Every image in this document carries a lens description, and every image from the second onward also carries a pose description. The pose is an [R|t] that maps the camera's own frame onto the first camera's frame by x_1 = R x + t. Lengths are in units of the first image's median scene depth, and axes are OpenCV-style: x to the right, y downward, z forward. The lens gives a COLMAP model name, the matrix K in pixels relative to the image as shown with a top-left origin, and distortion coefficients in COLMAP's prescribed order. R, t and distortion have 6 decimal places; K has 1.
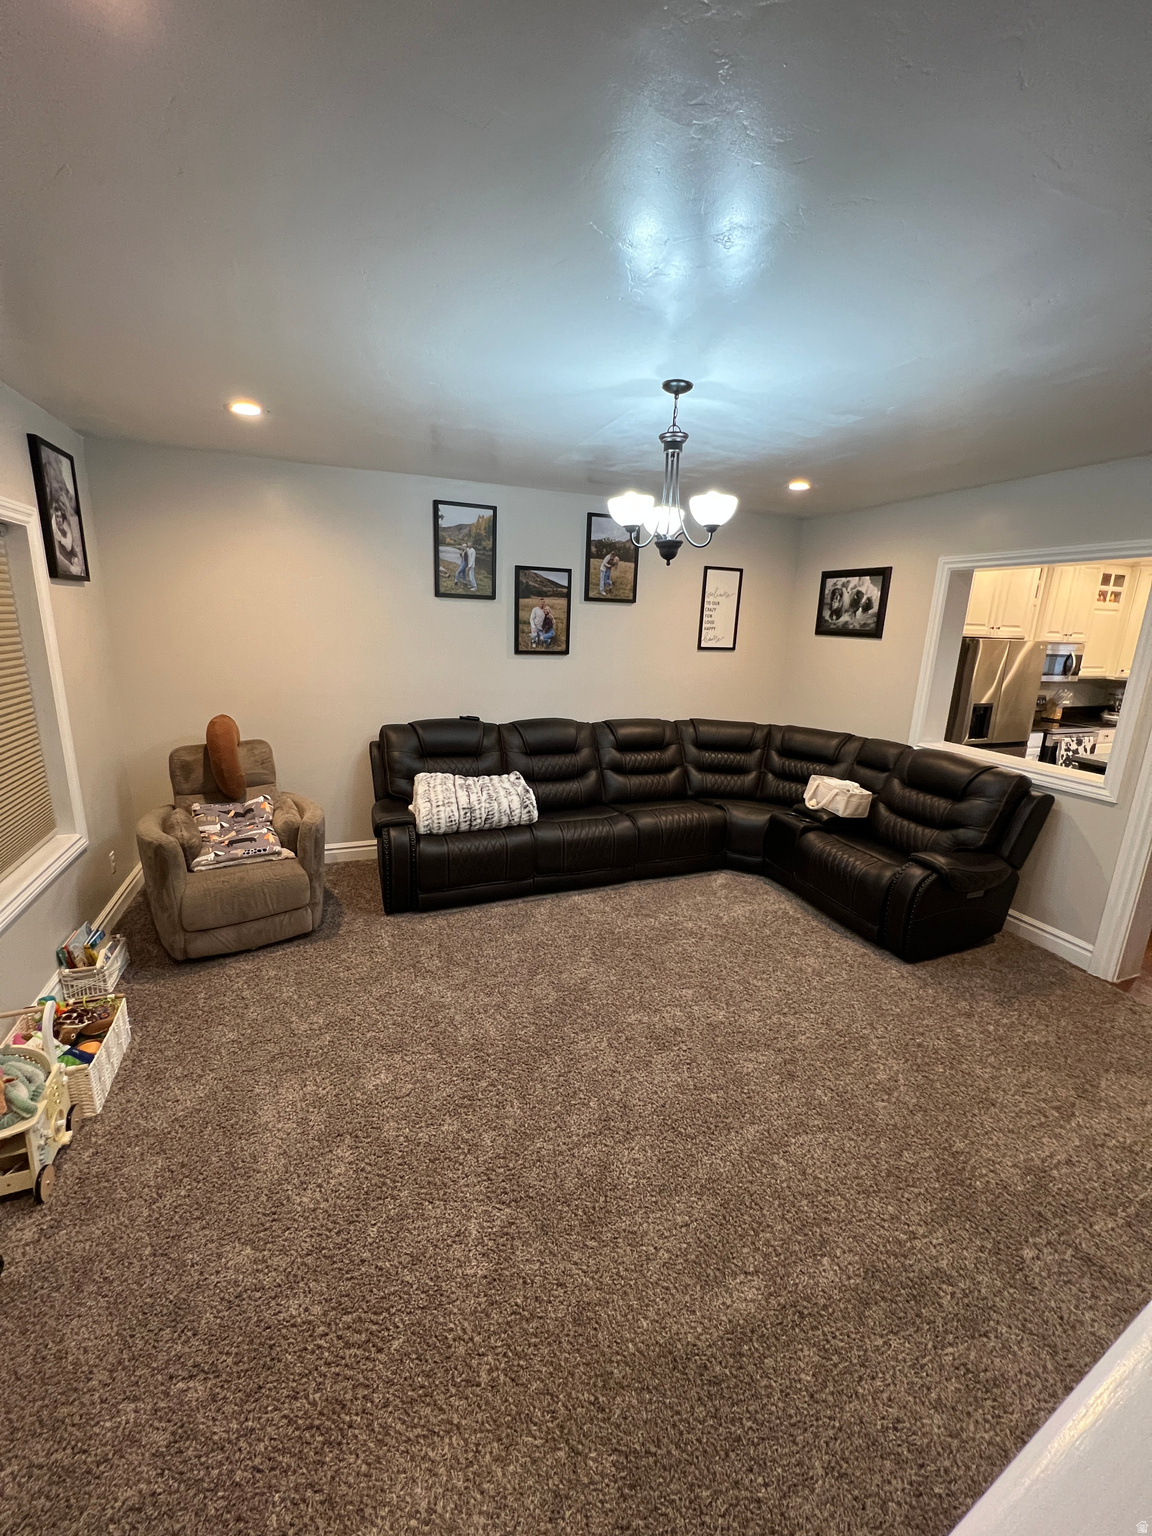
lens RADIAL K [[614.1, 0, 572.1], [0, 614.1, 768.4], [0, 0, 1]] dist [-0.000560, -0.000056]
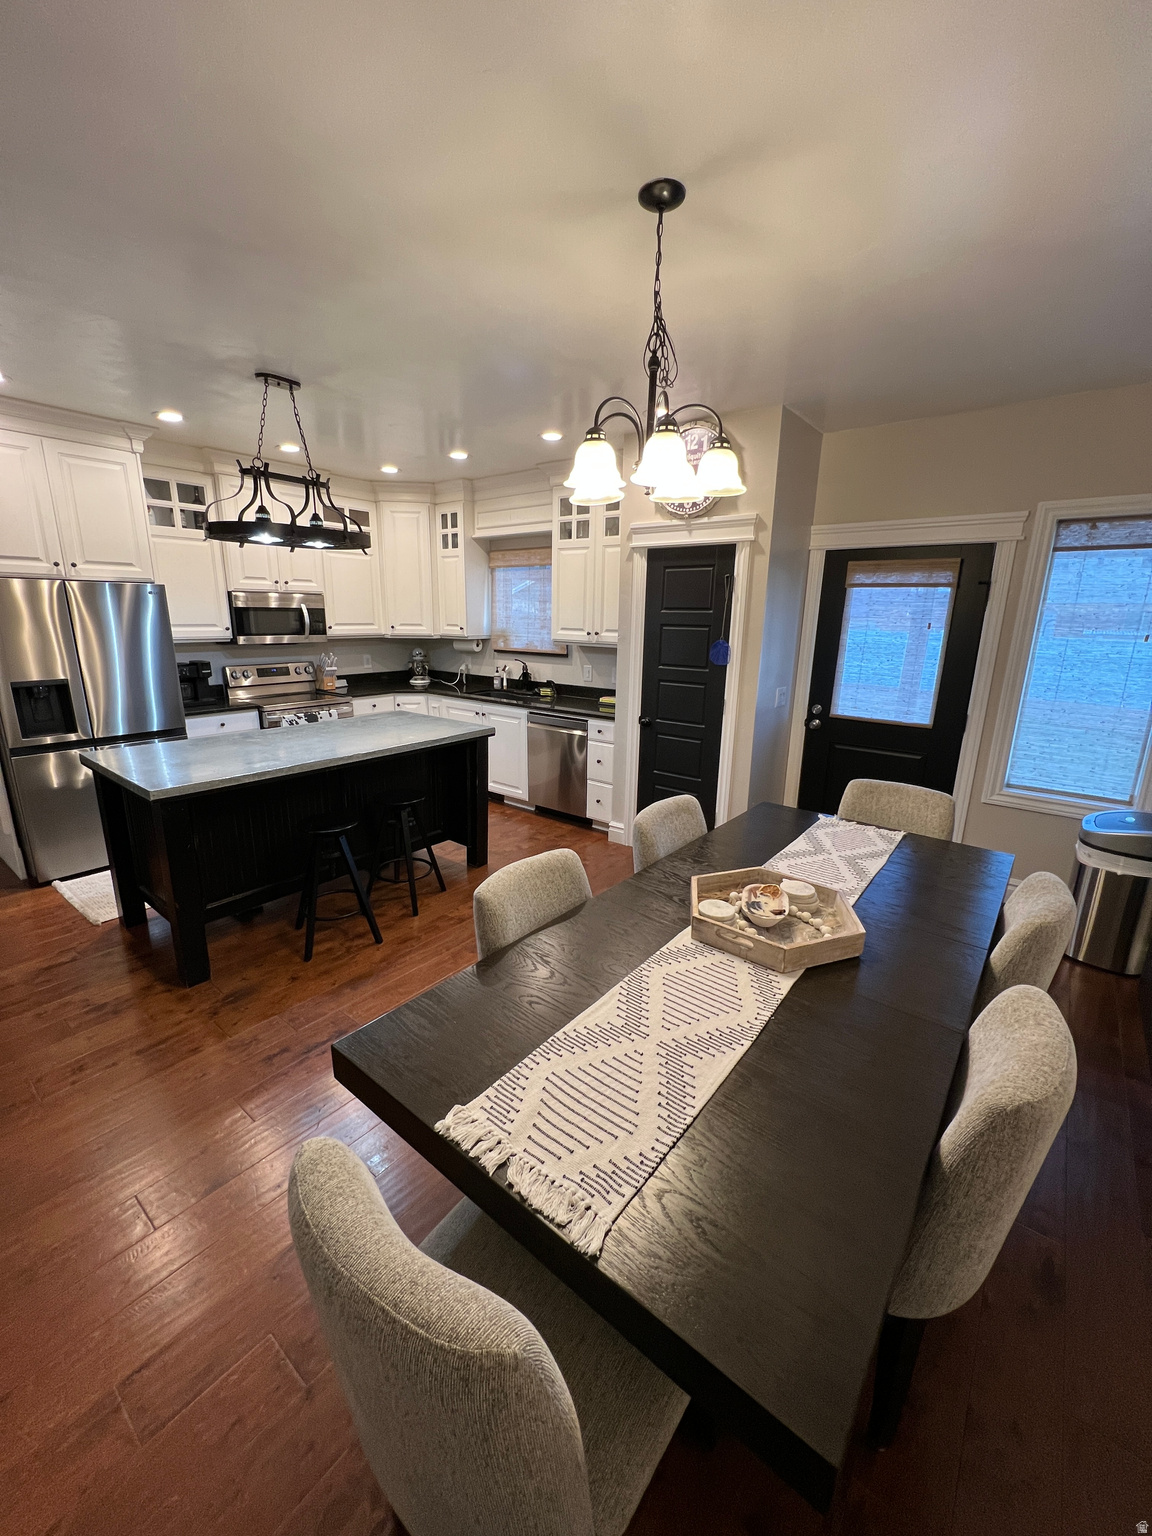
lens RADIAL K [[614.1, 0, 572.1], [0, 614.1, 768.4], [0, 0, 1]] dist [-0.000560, -0.000056]
pose [[0.862740, -0.146172, 0.484059, 0.962525], [0.133902, 0.989174, 0.060047, 0.024952], [-0.487595, 0.013012, 0.872973, 0.195020]]
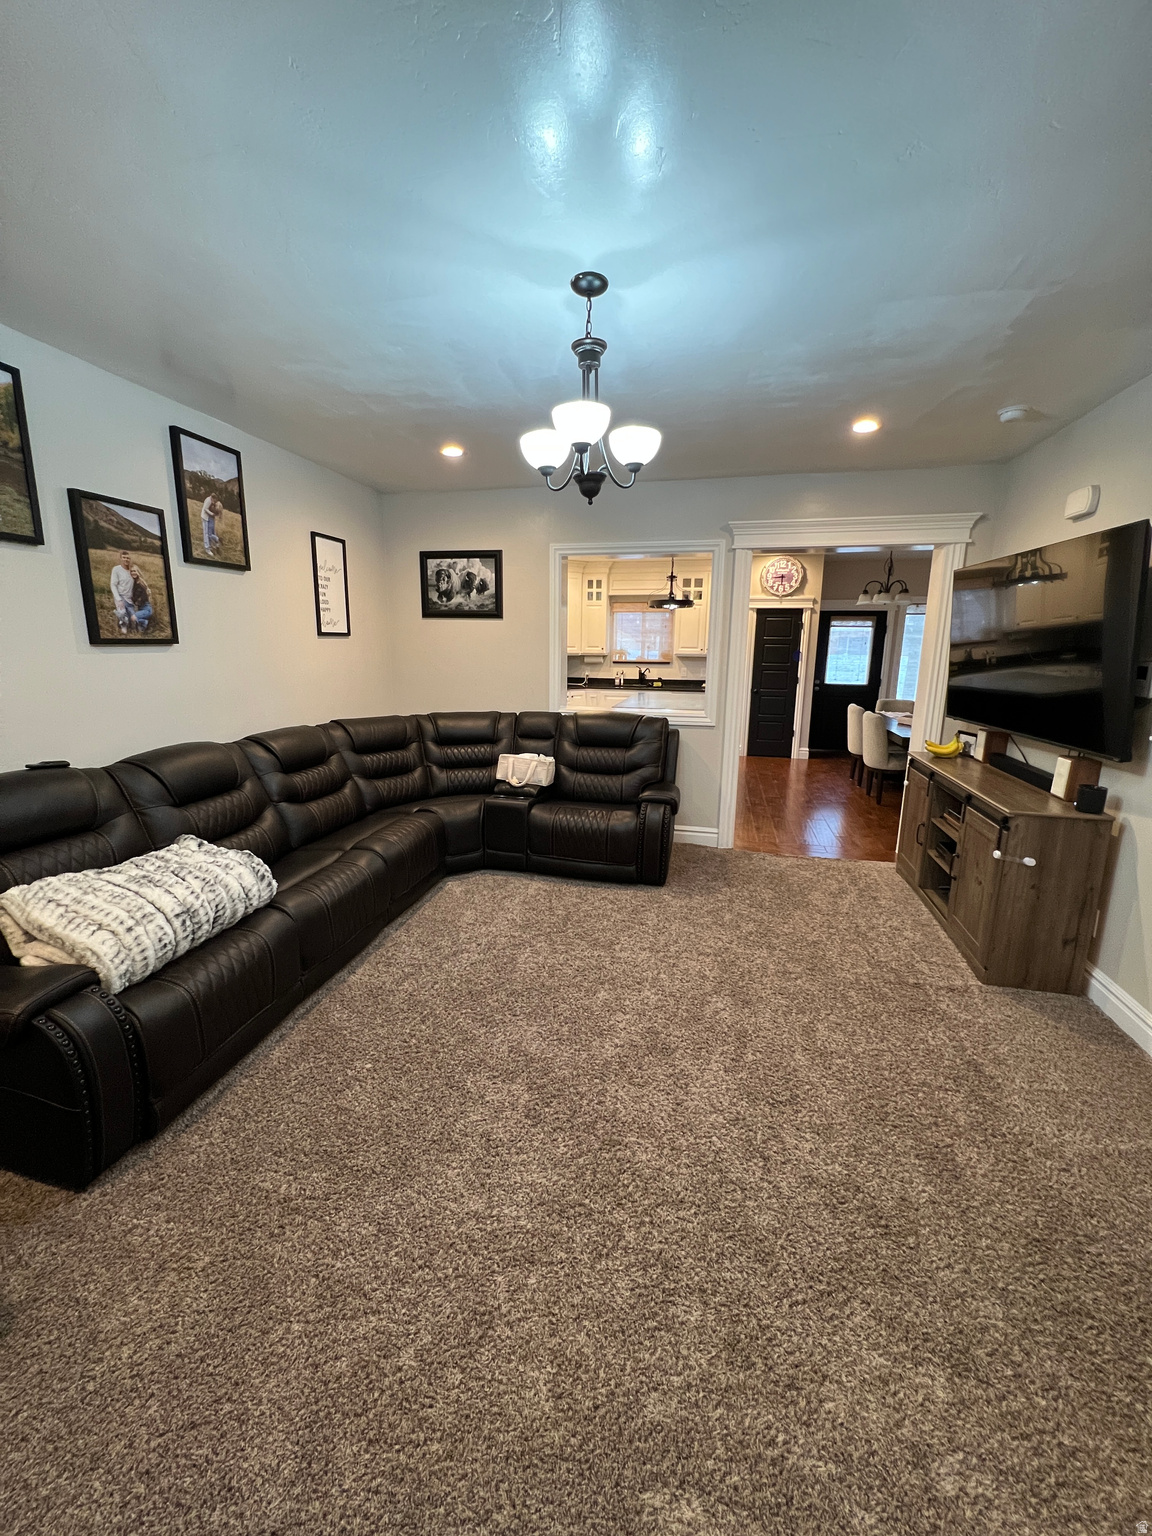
lens RADIAL K [[614.1, 0, 572.1], [0, 614.1, 768.4], [0, 0, 1]] dist [-0.000560, -0.000056]
pose [[0.559379, -0.196218, 0.805353, -0.329392], [0.205112, 0.974129, 0.094873, -0.035664], [-0.803134, 0.112118, 0.585155, 0.313791]]
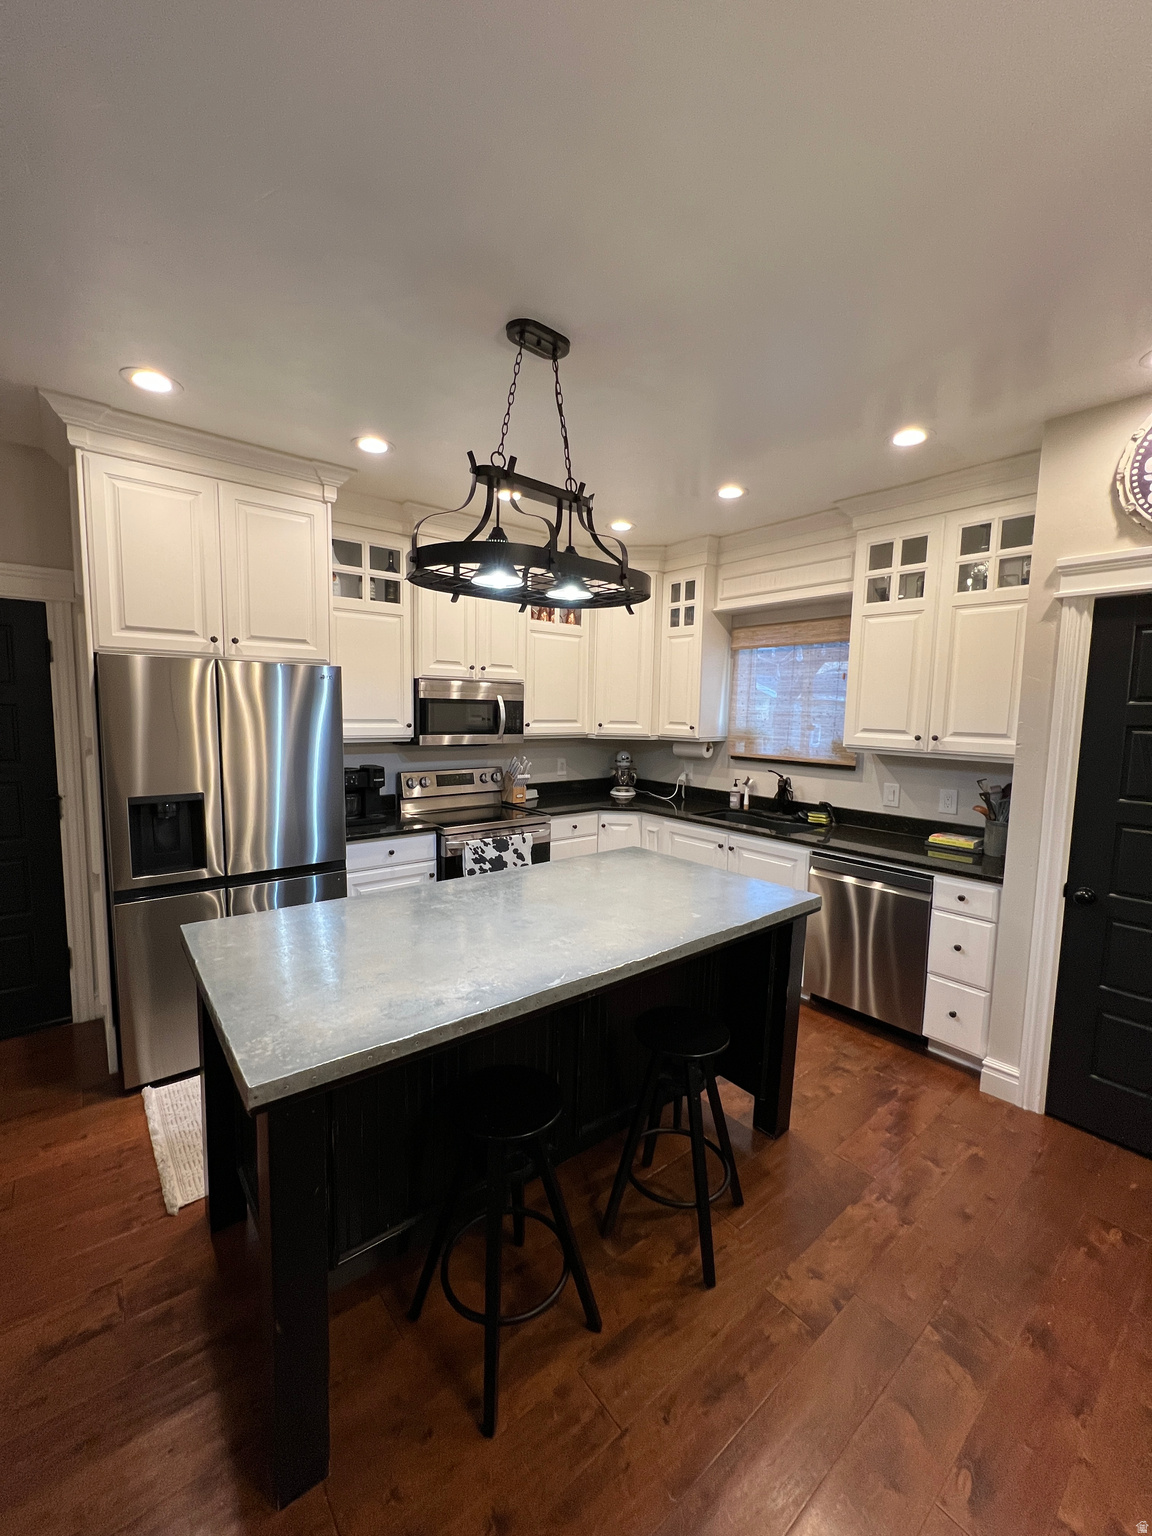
lens RADIAL K [[614.1, 0, 572.1], [0, 614.1, 768.4], [0, 0, 1]] dist [-0.000560, -0.000056]
pose [[0.951561, -0.046700, 0.303893, 0.953541], [0.086054, 0.989346, -0.117423, -0.053612], [-0.295172, 0.137886, 0.945442, 0.556764]]
